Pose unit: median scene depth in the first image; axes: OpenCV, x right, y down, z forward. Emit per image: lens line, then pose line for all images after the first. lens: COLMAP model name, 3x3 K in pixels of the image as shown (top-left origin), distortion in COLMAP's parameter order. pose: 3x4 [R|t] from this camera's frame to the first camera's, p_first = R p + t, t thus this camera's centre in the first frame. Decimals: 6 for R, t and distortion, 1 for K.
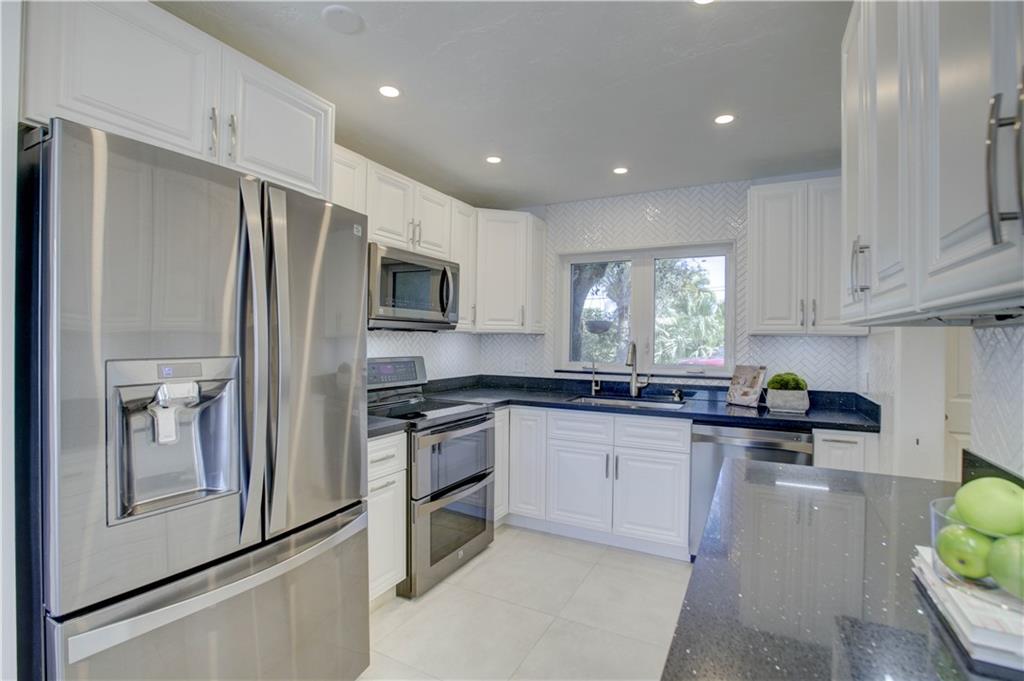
lens RADIAL K [[470.9, 0, 517.1], [0, 470.9, 338.5], [0, 0, 1]] dist [-0.049846, 0.017655]
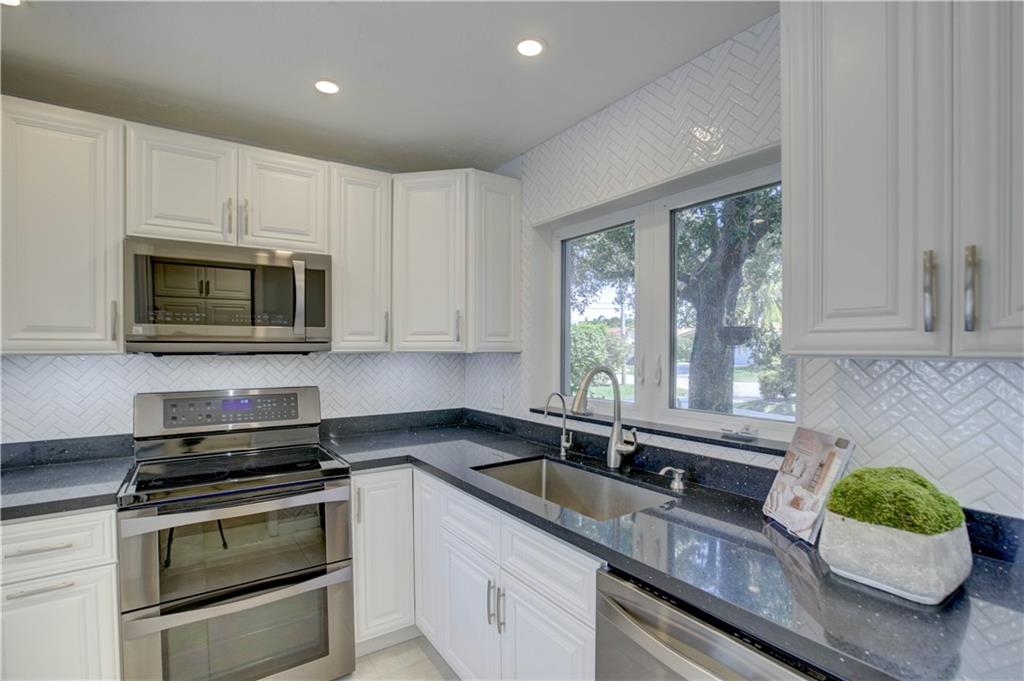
lens RADIAL K [[478.2, 0, 514.8], [0, 478.2, 352.6], [0, 0, 1]] dist [-0.053721, 0.016465]
pose [[0.888880, -0.008588, -0.458059, 0.428244], [0.012429, 0.999908, 0.005373, -0.015435], [0.457971, -0.010470, 0.888906, 0.492008]]
